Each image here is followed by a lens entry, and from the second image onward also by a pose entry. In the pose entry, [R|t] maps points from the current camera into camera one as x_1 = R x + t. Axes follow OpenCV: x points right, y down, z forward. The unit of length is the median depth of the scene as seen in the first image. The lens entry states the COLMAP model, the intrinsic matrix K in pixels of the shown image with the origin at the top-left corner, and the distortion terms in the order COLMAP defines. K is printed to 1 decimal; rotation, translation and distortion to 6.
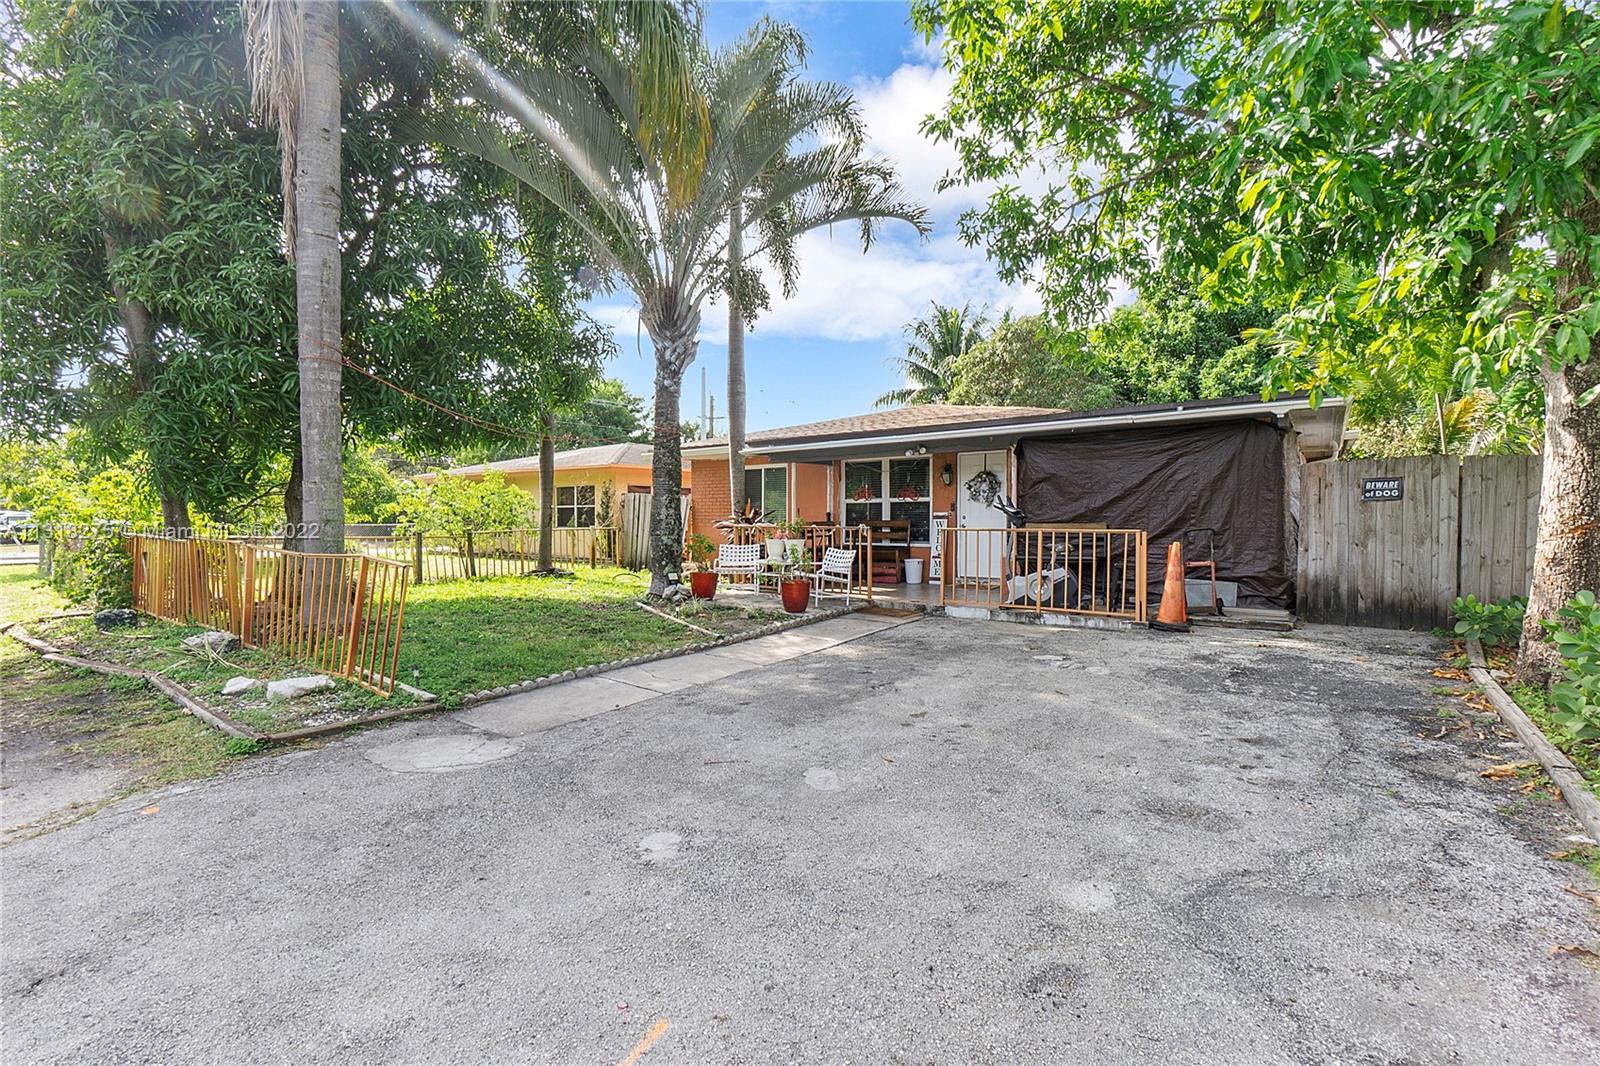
lens RADIAL K [[682.2, 0, 800.0], [0, 682.2, 533.0], [0, 0, 1]] dist [0.001608, 0.000053]
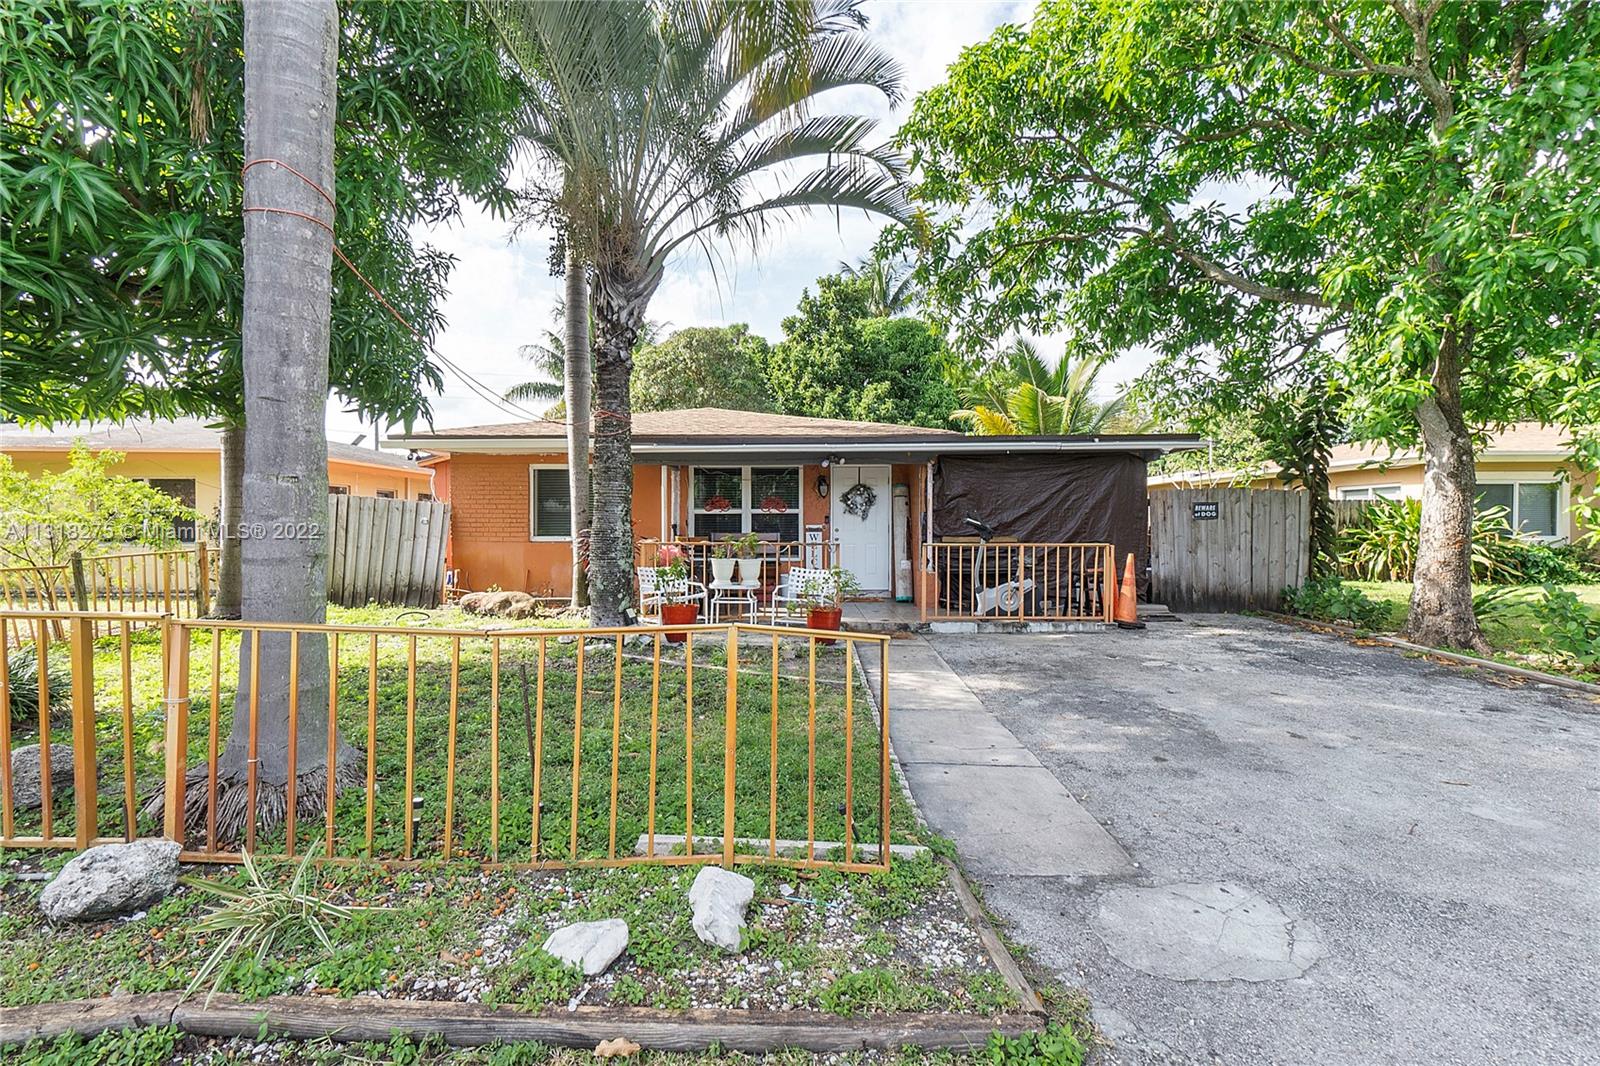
lens RADIAL K [[690.0, 0, 800.0], [0, 690.0, 533.0], [0, 0, 1]] dist [-0.002180, -0.000252]
pose [[0.815354, -0.006942, 0.578921, -0.415786], [0.012082, 0.999914, -0.005027, -0.015878], [-0.578836, 0.011093, 0.815368, 0.239834]]
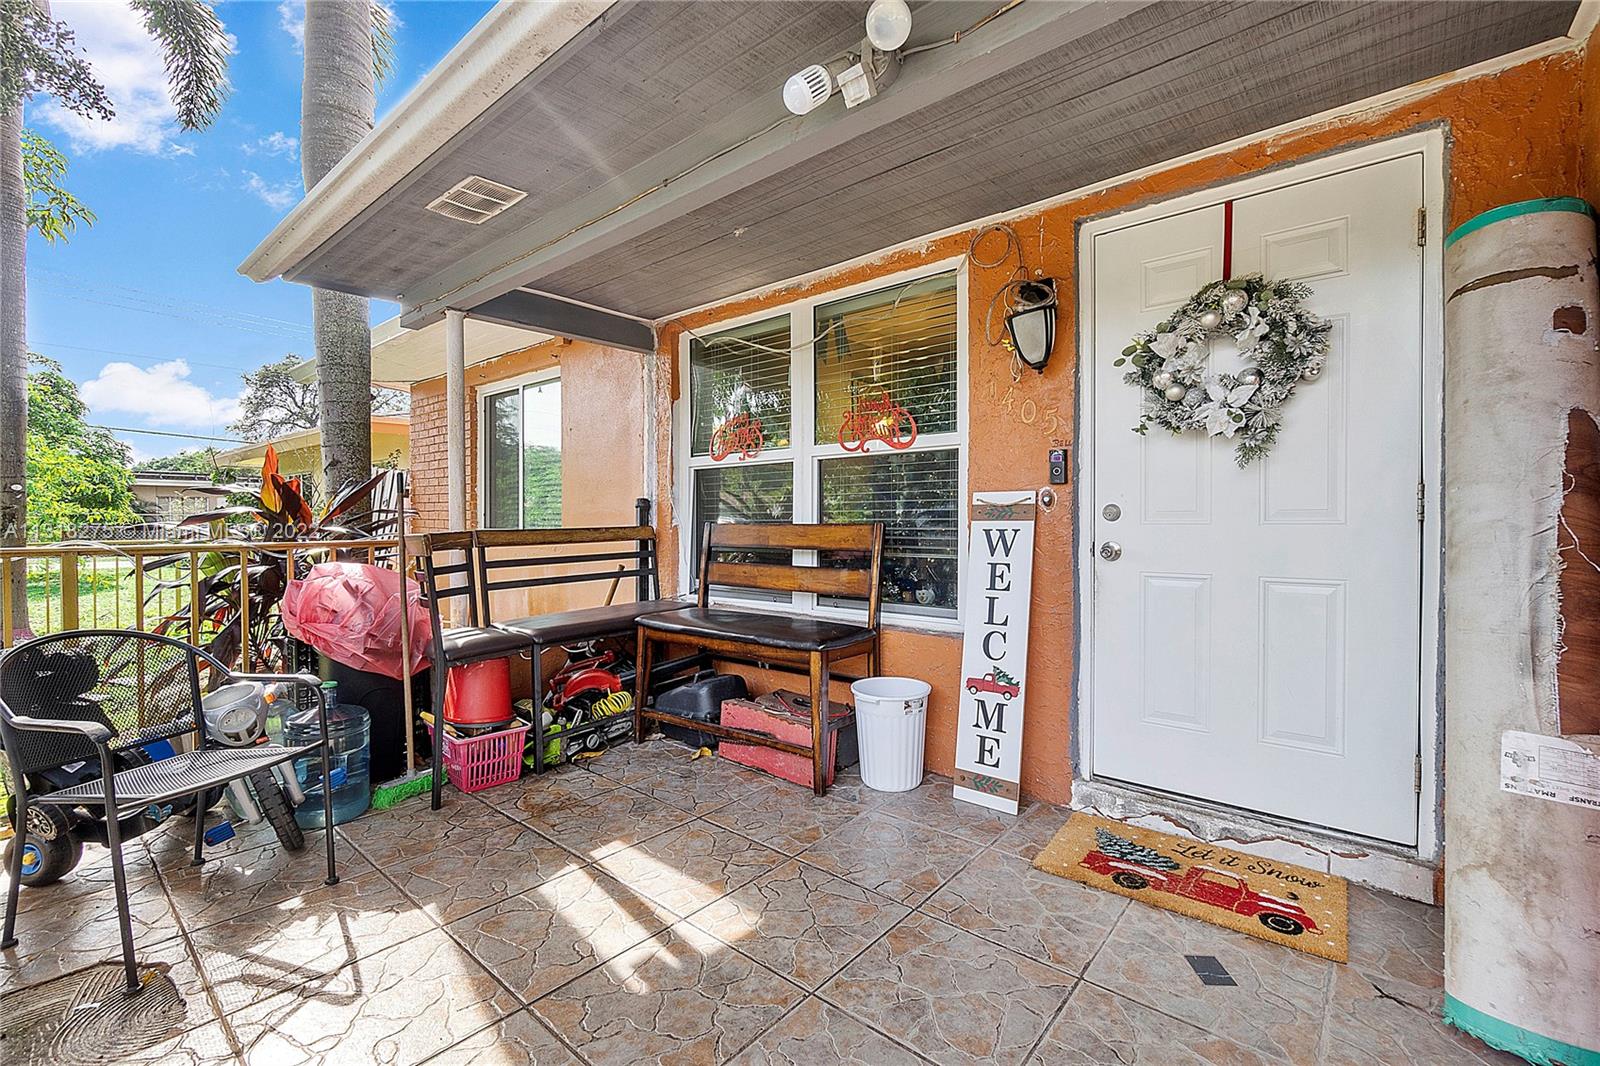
lens RADIAL K [[682.2, 0, 800.0], [0, 682.2, 533.0], [0, 0, 1]] dist [0.001608, 0.000053]
pose [[0.998999, 0.007770, -0.044064, 0.162480], [-0.008101, 0.999940, -0.007349, -0.014891], [0.044004, 0.007699, 0.999002, 0.845935]]
